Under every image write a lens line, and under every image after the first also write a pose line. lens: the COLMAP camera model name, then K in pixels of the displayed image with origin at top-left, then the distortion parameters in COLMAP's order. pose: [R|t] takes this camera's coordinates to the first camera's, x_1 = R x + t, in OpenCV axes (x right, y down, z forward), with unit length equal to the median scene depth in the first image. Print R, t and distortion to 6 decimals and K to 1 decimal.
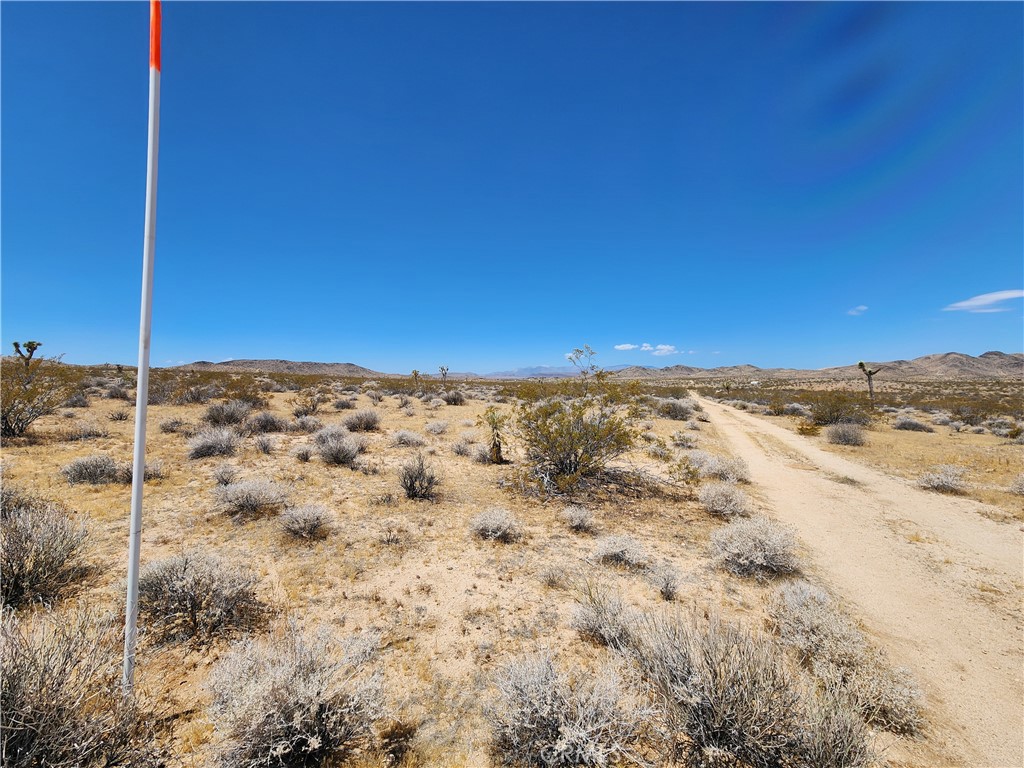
lens RADIAL K [[415.9, 0, 511.0], [0, 415.9, 383.1], [0, 0, 1]] dist [0.005913, -0.004291]
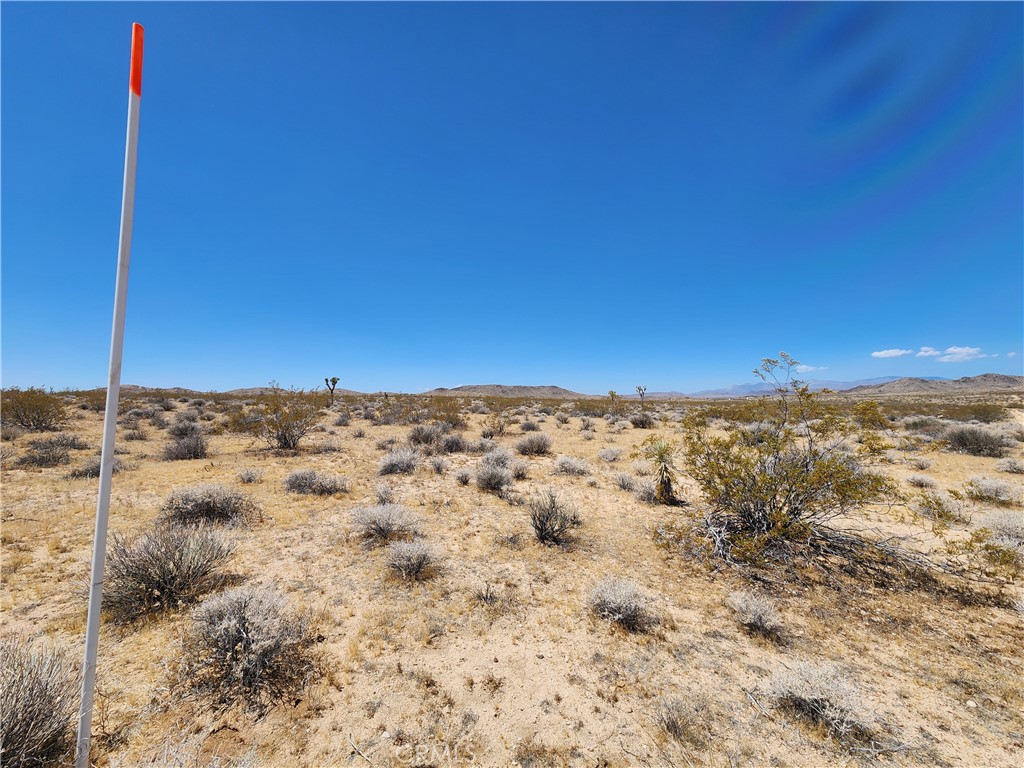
lens RADIAL K [[415.9, 0, 513.4], [0, 415.9, 385.9], [0, 0, 1]] dist [0.005913, -0.004291]
pose [[0.891599, -0.030745, -0.451781, 0.088974], [0.011552, 0.998912, -0.045180, -0.006857], [0.452678, 0.035063, 0.890984, 0.150567]]
